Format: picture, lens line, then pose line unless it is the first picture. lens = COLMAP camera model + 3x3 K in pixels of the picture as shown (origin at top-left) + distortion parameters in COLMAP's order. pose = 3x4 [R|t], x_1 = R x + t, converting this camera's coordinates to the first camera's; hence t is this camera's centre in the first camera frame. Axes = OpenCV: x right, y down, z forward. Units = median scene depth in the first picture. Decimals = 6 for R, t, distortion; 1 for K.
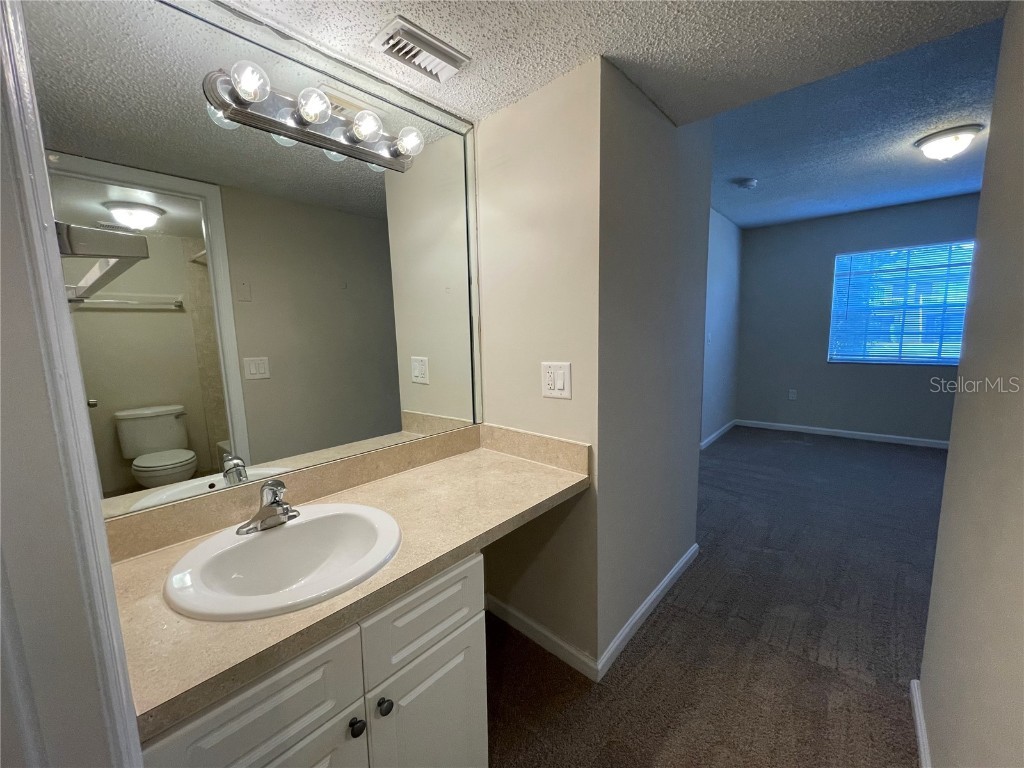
lens RADIAL K [[412.0, 0, 513.2], [0, 412.0, 386.6], [0, 0, 1]] dist [-0.001053, -0.000074]
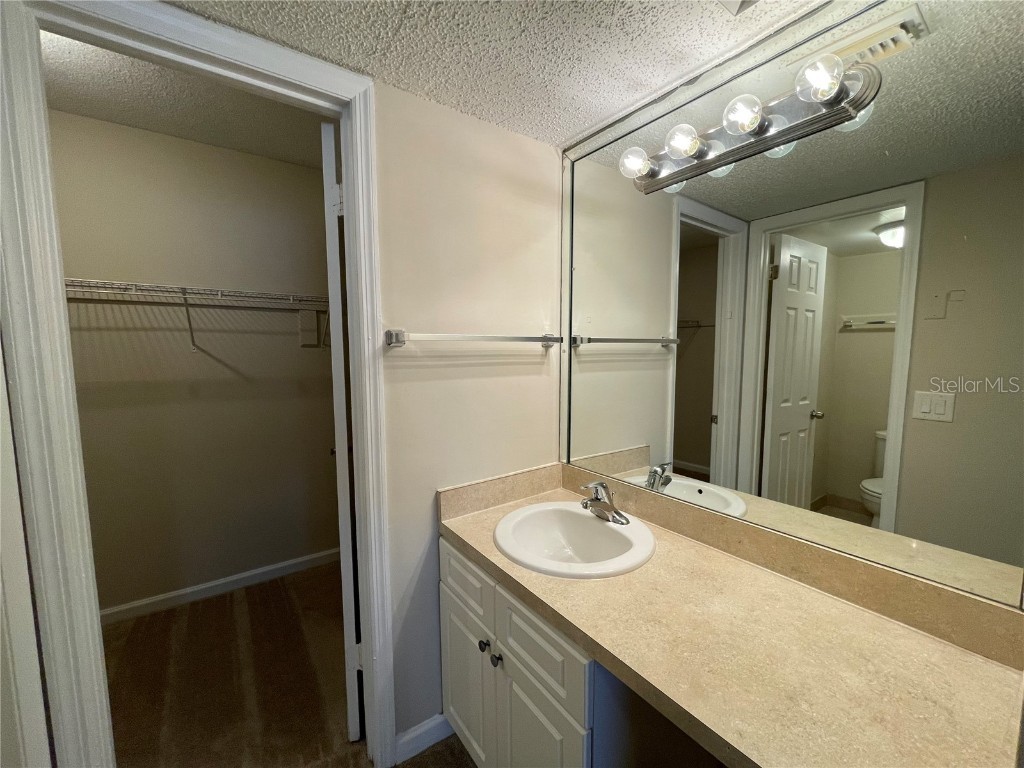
lens RADIAL K [[412.0, 0, 513.2], [0, 412.0, 386.6], [0, 0, 1]] dist [-0.001053, -0.000074]
pose [[-0.221117, 0.111421, -0.968862, 0.539314], [-0.131555, 0.980964, 0.142837, -0.163143], [0.966334, 0.159042, -0.202250, 0.771052]]
